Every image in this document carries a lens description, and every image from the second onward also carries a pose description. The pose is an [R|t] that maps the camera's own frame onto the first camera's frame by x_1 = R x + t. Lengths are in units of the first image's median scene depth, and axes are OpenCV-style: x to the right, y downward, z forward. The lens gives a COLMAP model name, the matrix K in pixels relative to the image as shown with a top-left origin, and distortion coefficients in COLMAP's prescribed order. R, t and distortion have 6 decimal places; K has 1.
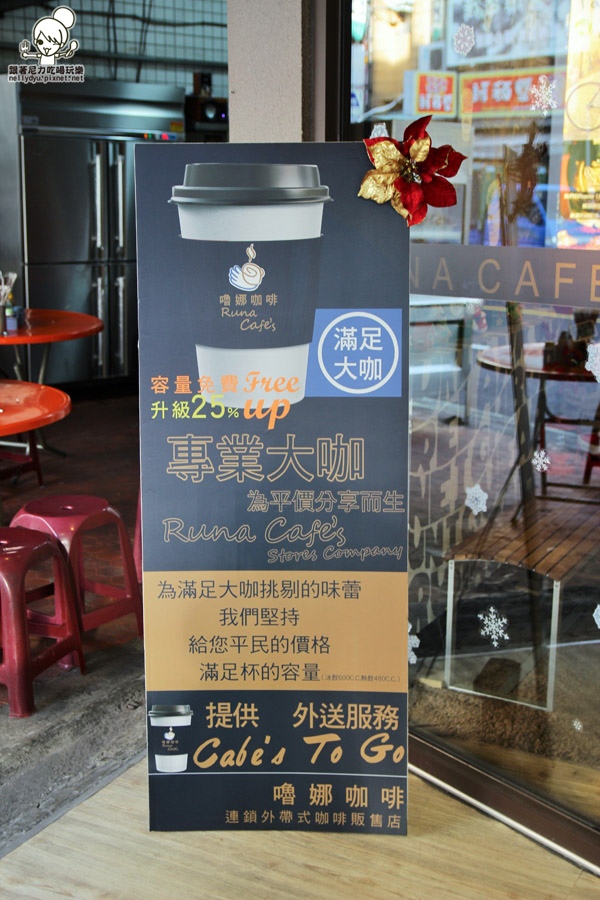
lens RADIAL K [[1167.8, 0, 300.0], [0, 1167.8, 450.0], [0, 0, 1]] dist [-0.002965, 0.300974]
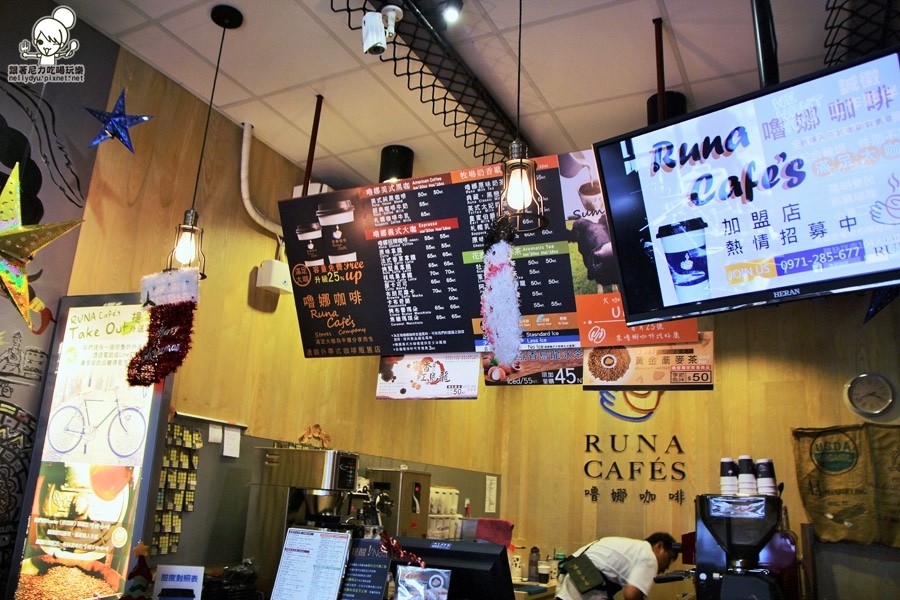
lens RADIAL K [[707.4, 0, 443.0], [0, 707.4, 317.5], [0, 0, 1]] dist [-0.105616, 0.090516]
pose [[0.998093, 0.058268, 0.020367, 0.877862], [-0.042072, 0.883650, -0.466254, -0.195274], [-0.045165, 0.464508, 0.884416, 0.707292]]
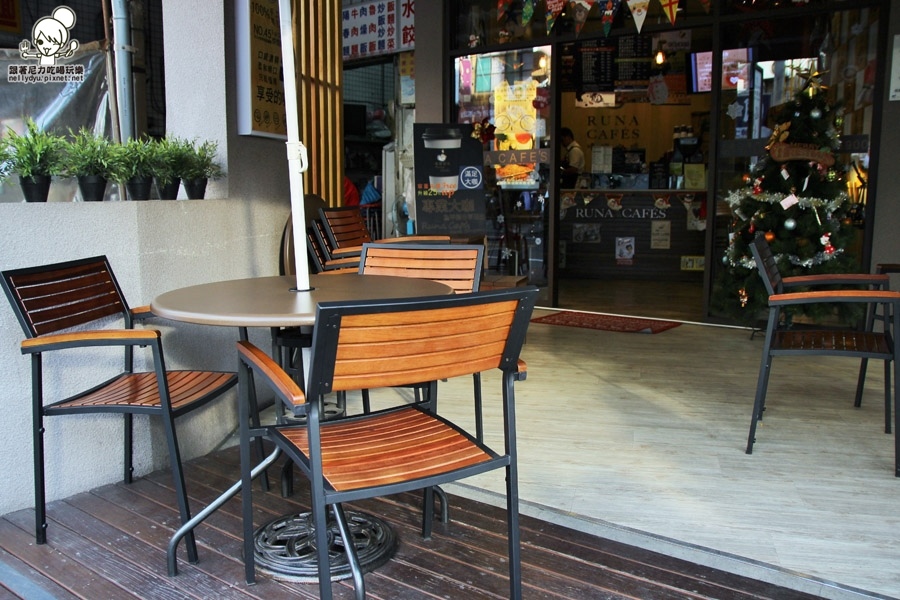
lens RADIAL K [[770.4, 0, 450.0], [0, 770.4, 300.0], [0, 0, 1]] dist [-0.120539, 0.122777]
pose [[0.965299, -0.042623, 0.257644, -0.668281], [0.064561, 0.994916, -0.077294, 0.495612], [-0.253040, 0.091246, 0.963143, -1.336453]]
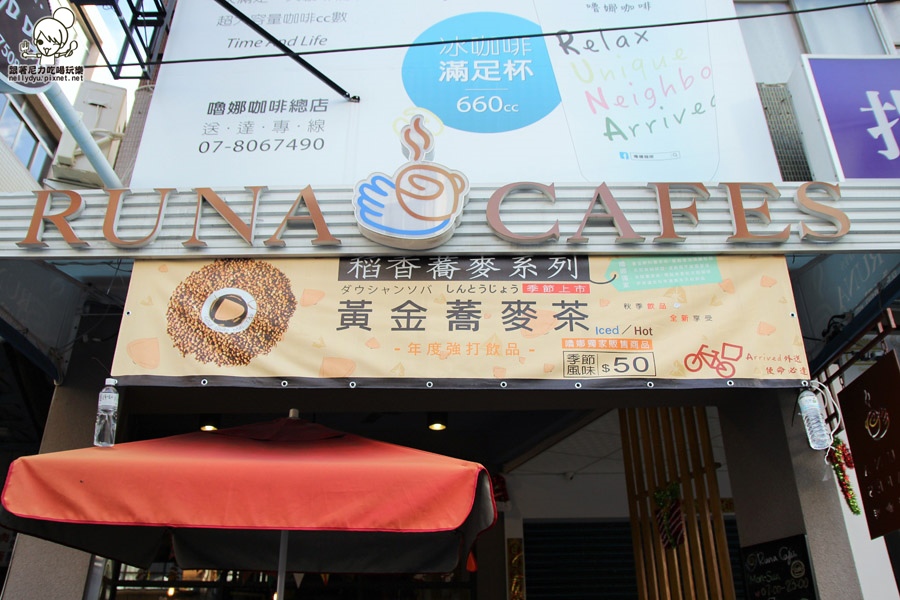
lens RADIAL K [[758.4, 0, 449.1], [0, 758.4, 305.2], [0, 0, 1]] dist [-0.128357, 0.123745]
pose [[0.636914, 0.362895, 0.680182, -1.382653], [0.179962, 0.787922, -0.588891, 0.468306], [-0.749636, 0.497480, 0.436531, -1.523304]]
